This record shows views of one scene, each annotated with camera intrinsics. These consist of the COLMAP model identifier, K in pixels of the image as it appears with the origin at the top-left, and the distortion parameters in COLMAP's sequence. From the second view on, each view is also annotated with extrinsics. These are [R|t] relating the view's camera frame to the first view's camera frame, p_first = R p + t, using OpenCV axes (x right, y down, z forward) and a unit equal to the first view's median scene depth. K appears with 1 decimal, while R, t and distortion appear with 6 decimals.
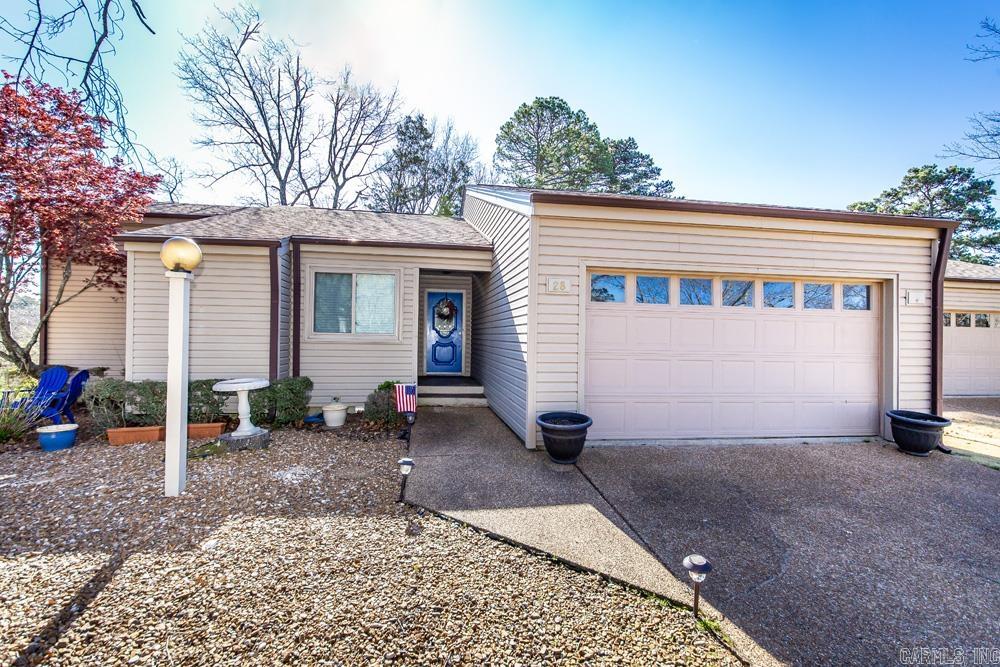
lens RADIAL K [[479.6, 0, 500.0], [0, 479.6, 333.5], [0, 0, 1]] dist [-0.002795, -0.000261]
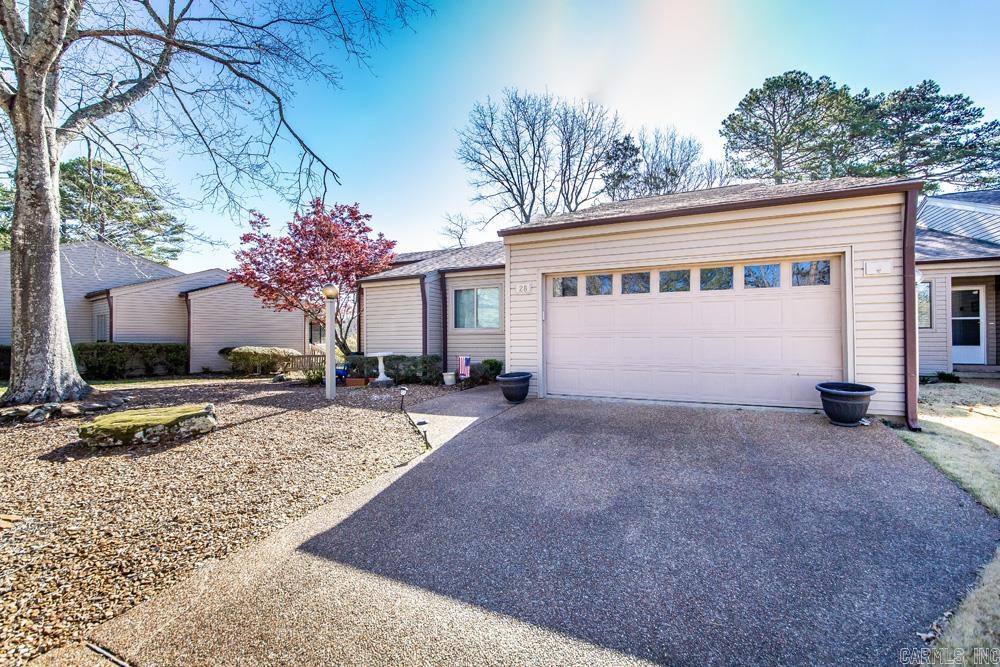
lens RADIAL K [[464.0, 0, 500.0], [0, 464.0, 333.5], [0, 0, 1]] dist [-0.013307, 0.000122]
pose [[0.814470, -0.028488, -0.579506, 0.206984], [0.022585, 0.999594, -0.017397, 0.014854], [0.579766, 0.001082, 0.814782, -0.051106]]
